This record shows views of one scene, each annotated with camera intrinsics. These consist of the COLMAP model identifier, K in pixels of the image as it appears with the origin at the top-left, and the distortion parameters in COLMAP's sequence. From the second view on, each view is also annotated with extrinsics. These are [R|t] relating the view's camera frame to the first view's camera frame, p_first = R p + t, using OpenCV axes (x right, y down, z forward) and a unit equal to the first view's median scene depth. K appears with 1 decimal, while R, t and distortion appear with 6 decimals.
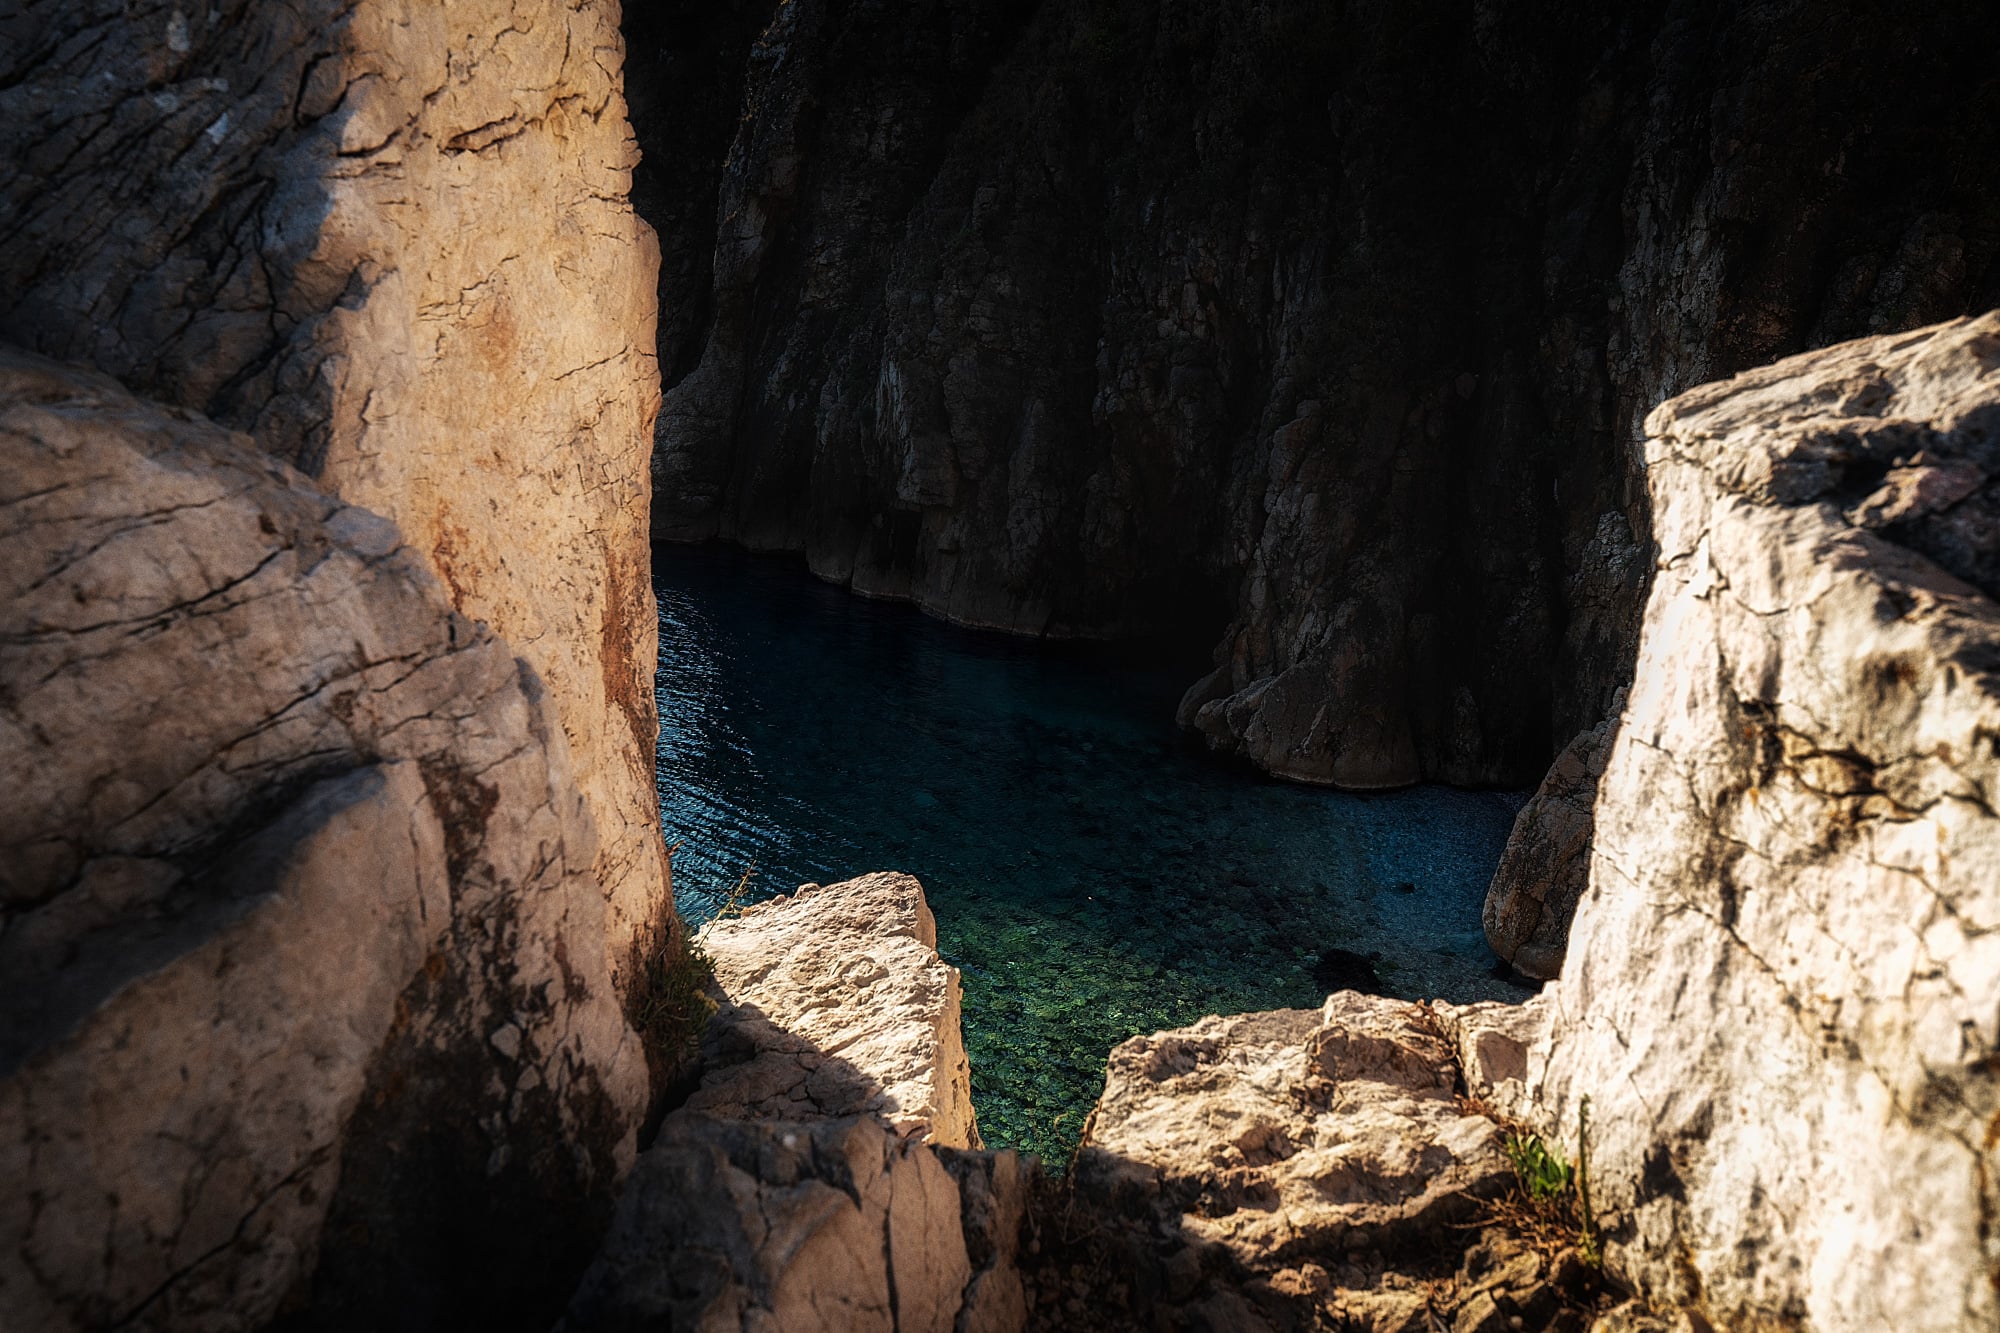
lens RADIAL K [[1341.7, 0, 1000.0], [0, 1341.7, 666.5], [0, 0, 1]] dist [-0.001848, -0.000466]
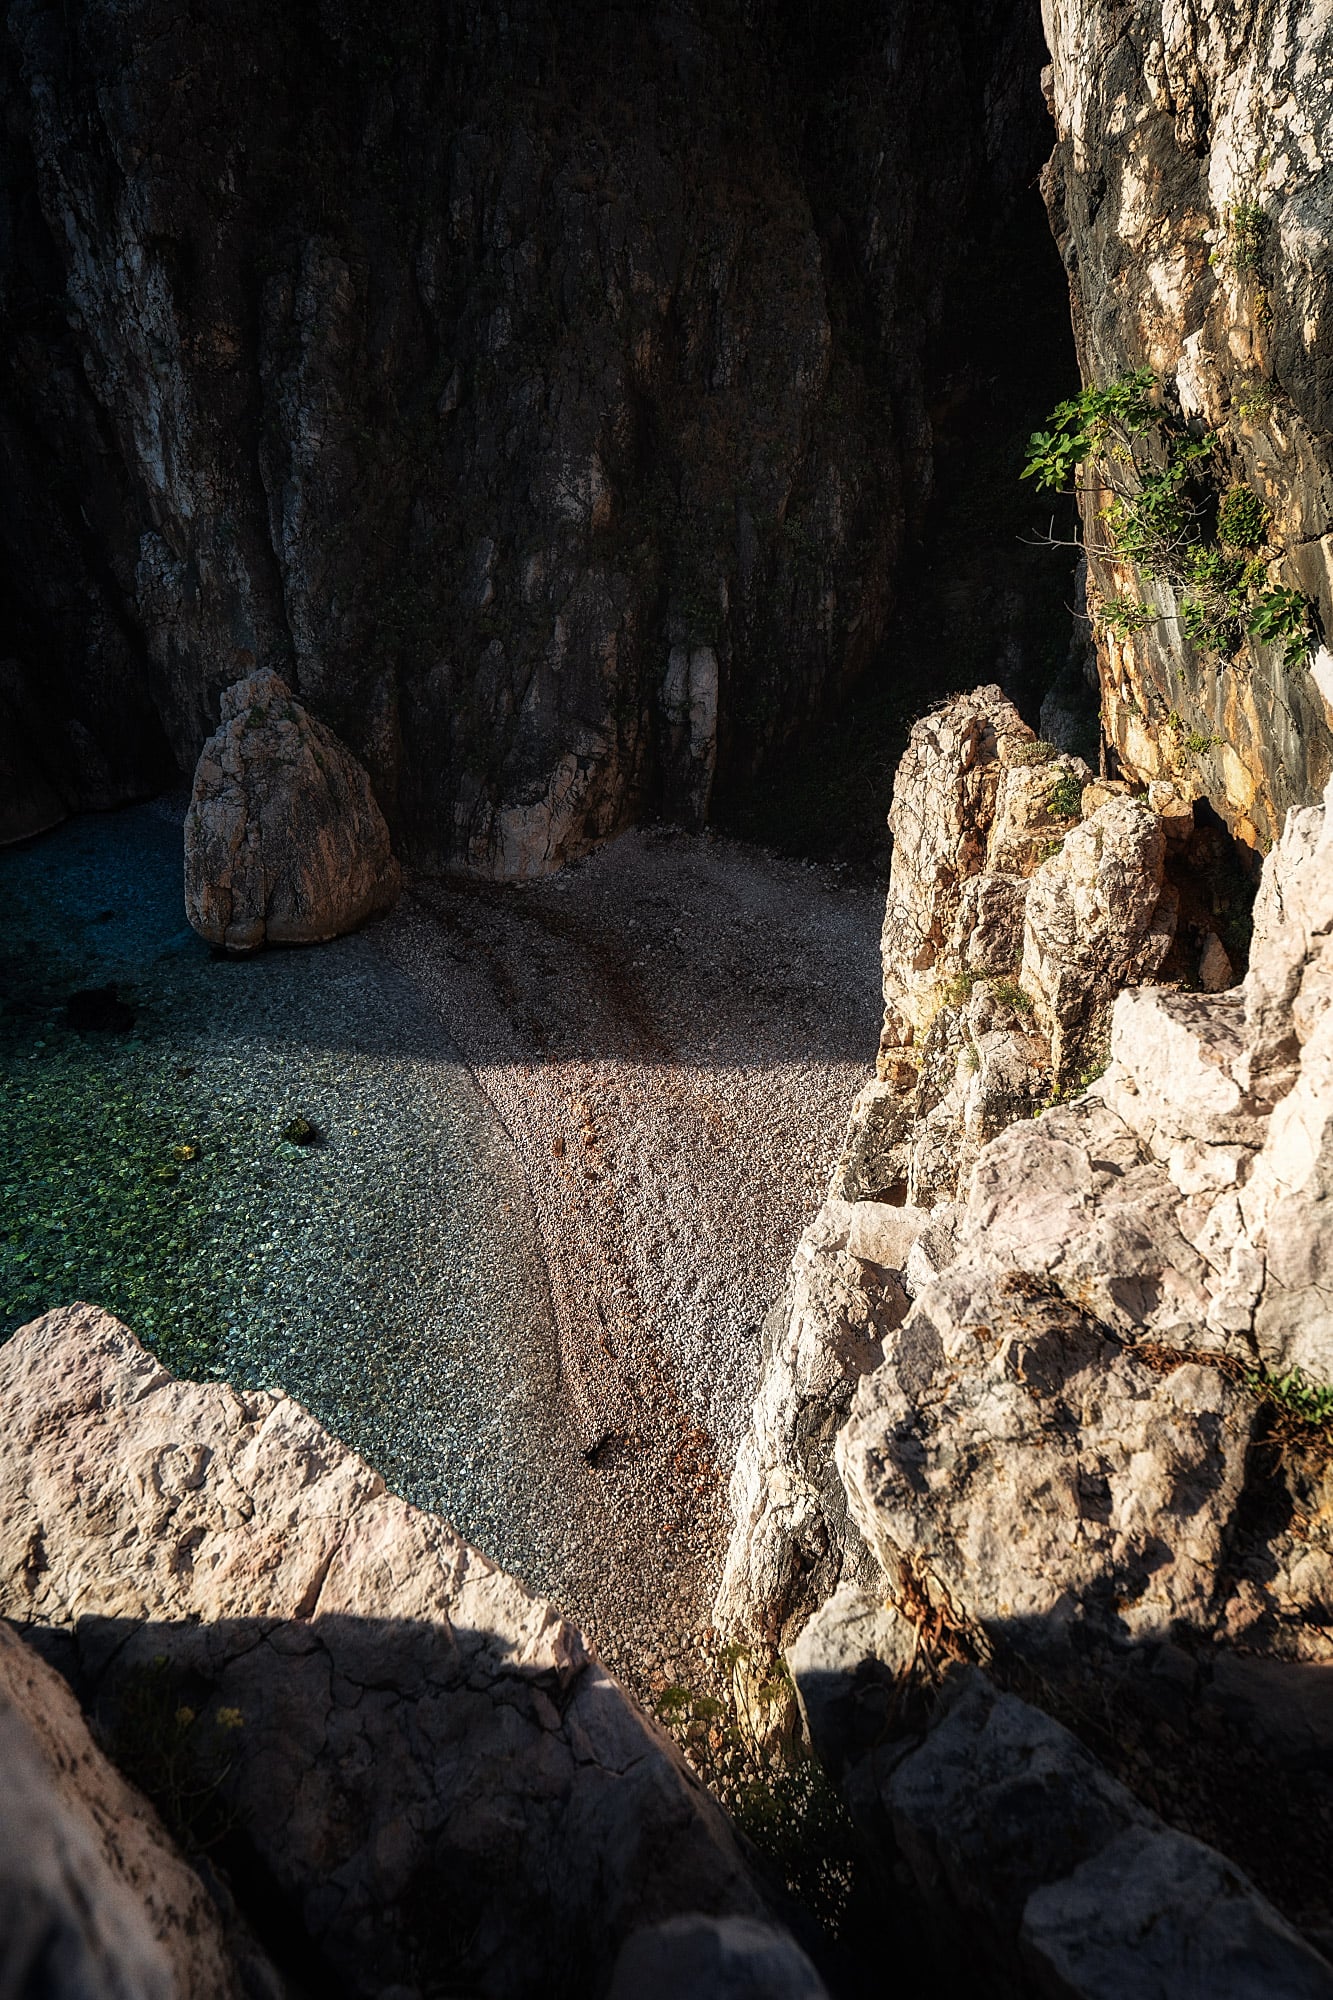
lens RADIAL K [[1086.2, 0, 666.5], [0, 1086.2, 1000.0], [0, 0, 1]] dist [-0.005728, -0.000654]
pose [[0.628278, -0.418646, 0.655745, -0.197546], [0.198546, 0.901243, 0.385150, -0.193079], [-0.752227, -0.111785, 0.649352, 0.329209]]
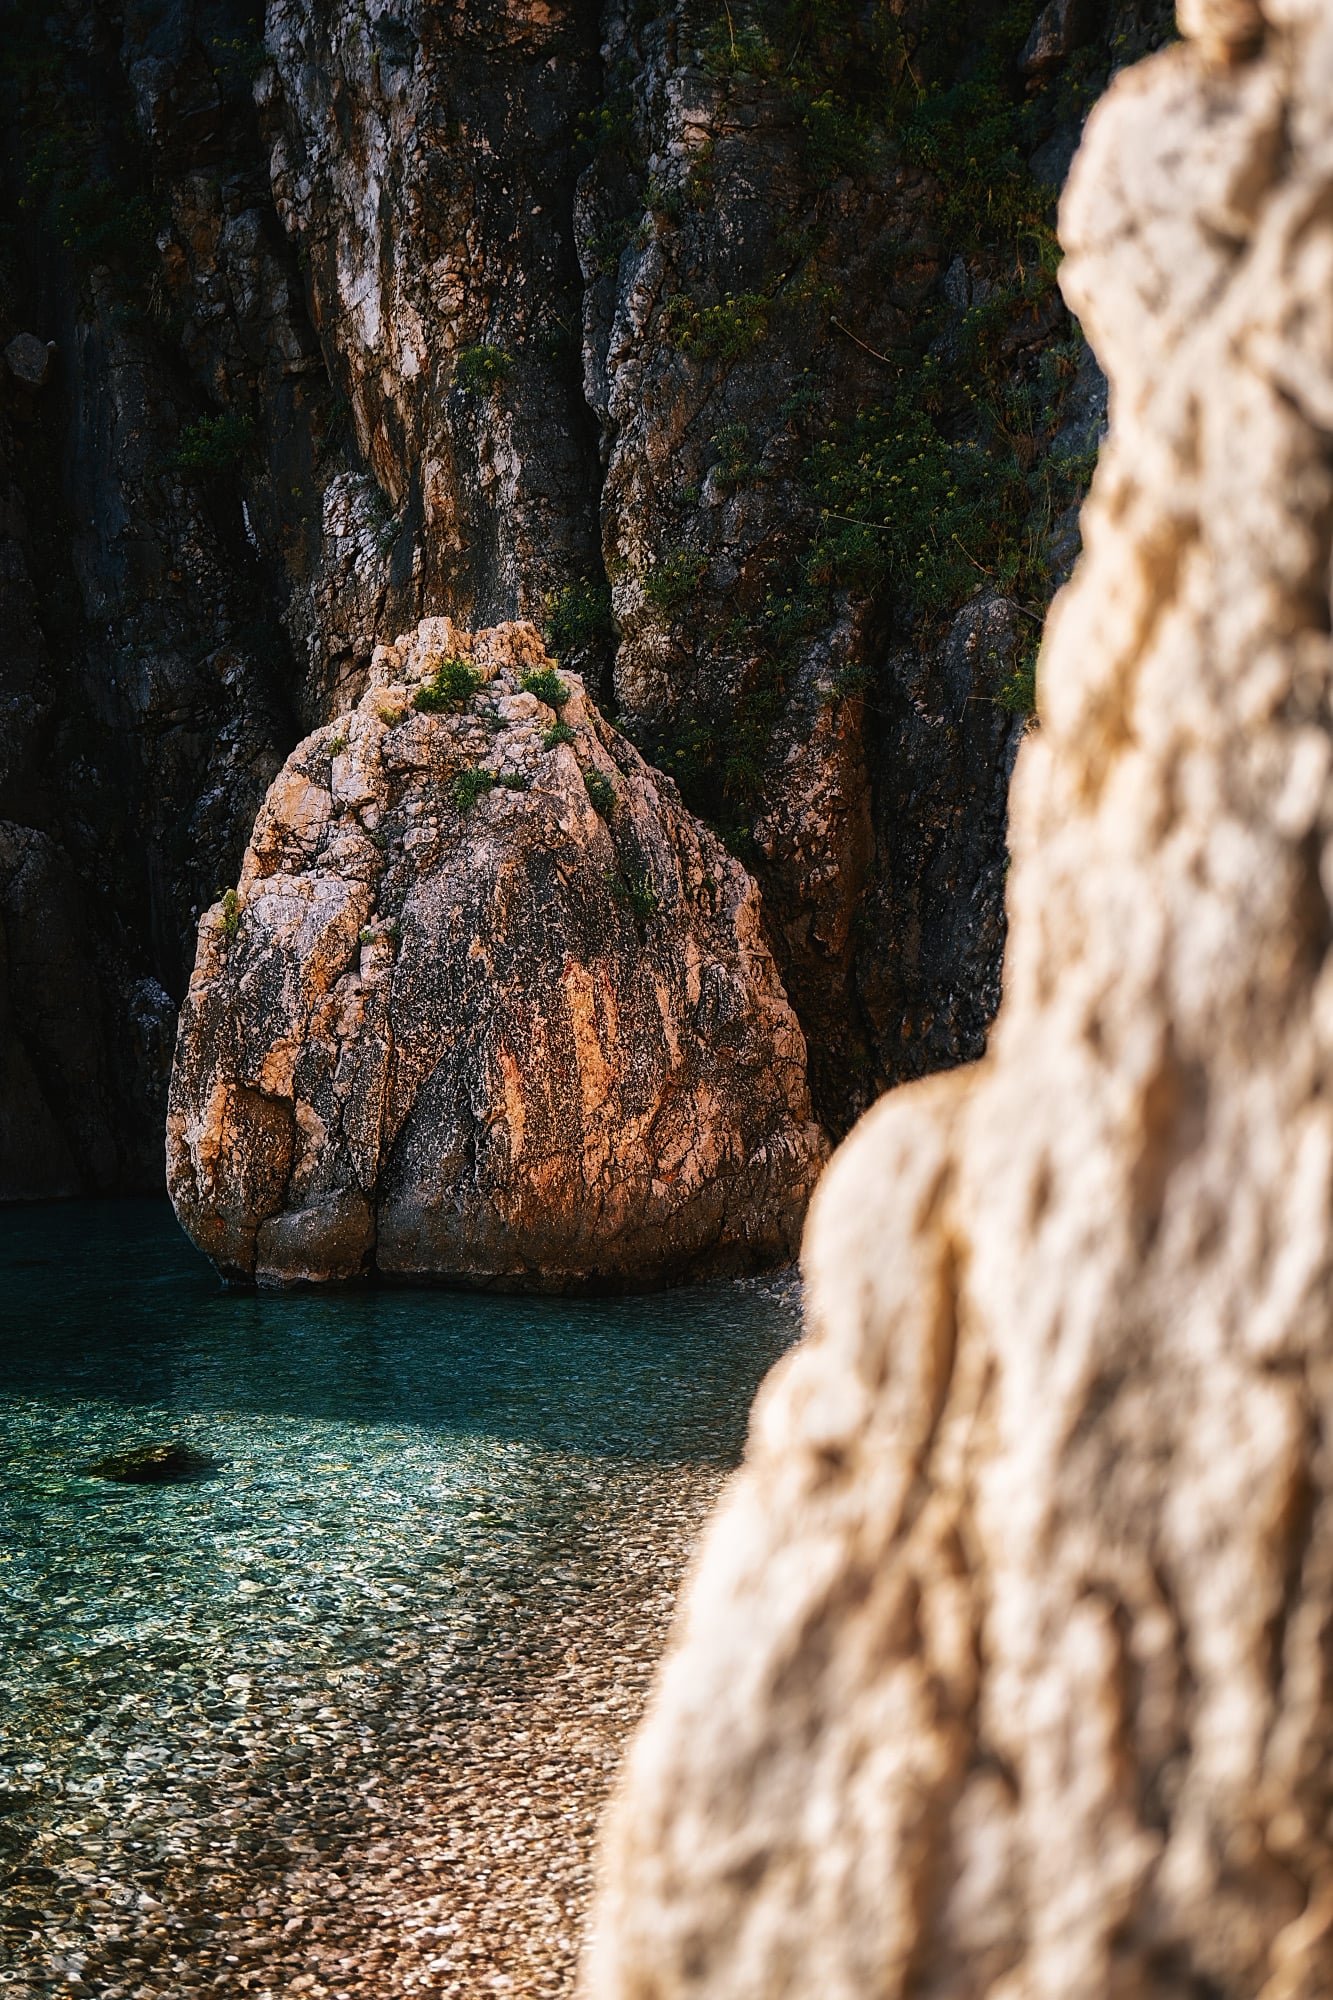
lens RADIAL K [[2726.5, 0, 666.5], [0, 2726.5, 1000.0], [0, 0, 1]] dist [-0.003493, 0.022902]
pose [[0.888288, -0.111886, 0.445451, 0.833776], [0.225754, 0.950989, -0.211318, 2.049749], [-0.399975, 0.288273, 0.870011, 1.349789]]
